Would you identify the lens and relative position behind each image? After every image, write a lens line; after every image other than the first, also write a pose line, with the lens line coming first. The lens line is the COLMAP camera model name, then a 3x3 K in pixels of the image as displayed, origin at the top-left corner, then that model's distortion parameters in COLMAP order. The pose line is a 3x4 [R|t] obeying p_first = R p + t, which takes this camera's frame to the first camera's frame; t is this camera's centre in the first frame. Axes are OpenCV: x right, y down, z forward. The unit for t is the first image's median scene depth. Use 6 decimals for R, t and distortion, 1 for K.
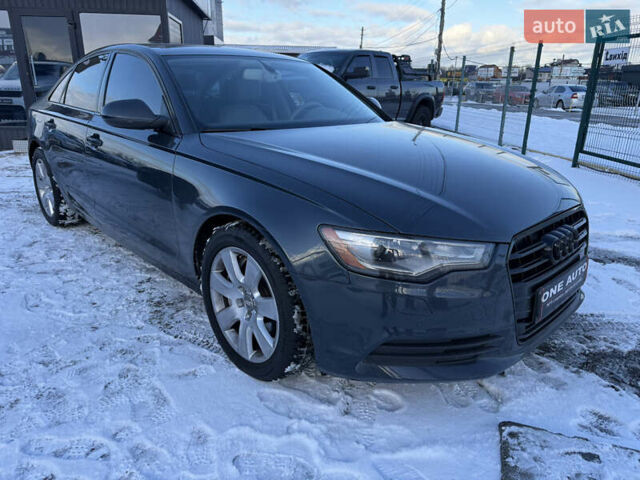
lens RADIAL K [[456.6, 0, 320.0], [0, 456.6, 240.0], [0, 0, 1]] dist [0.002255, -0.000562]
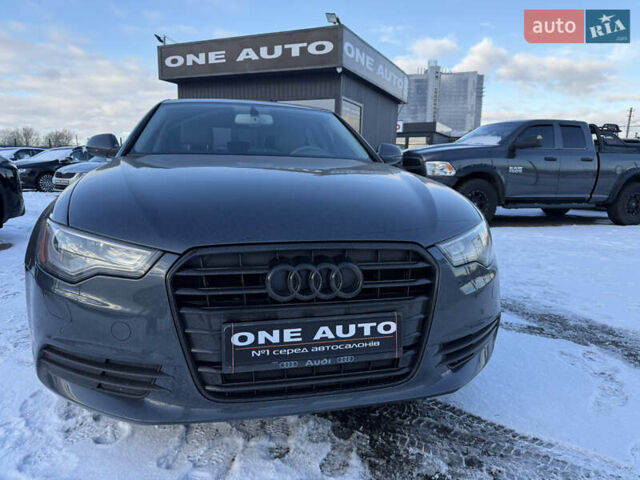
lens RADIAL K [[454.8, 0, 320.0], [0, 454.8, 228.3], [0, 0, 1]] dist [0.003945, 0.001137]
pose [[0.862582, 0.068501, -0.501259, 0.808391], [-0.168781, 0.972992, -0.157476, 0.037308], [0.476934, 0.220439, 0.850847, 0.330447]]
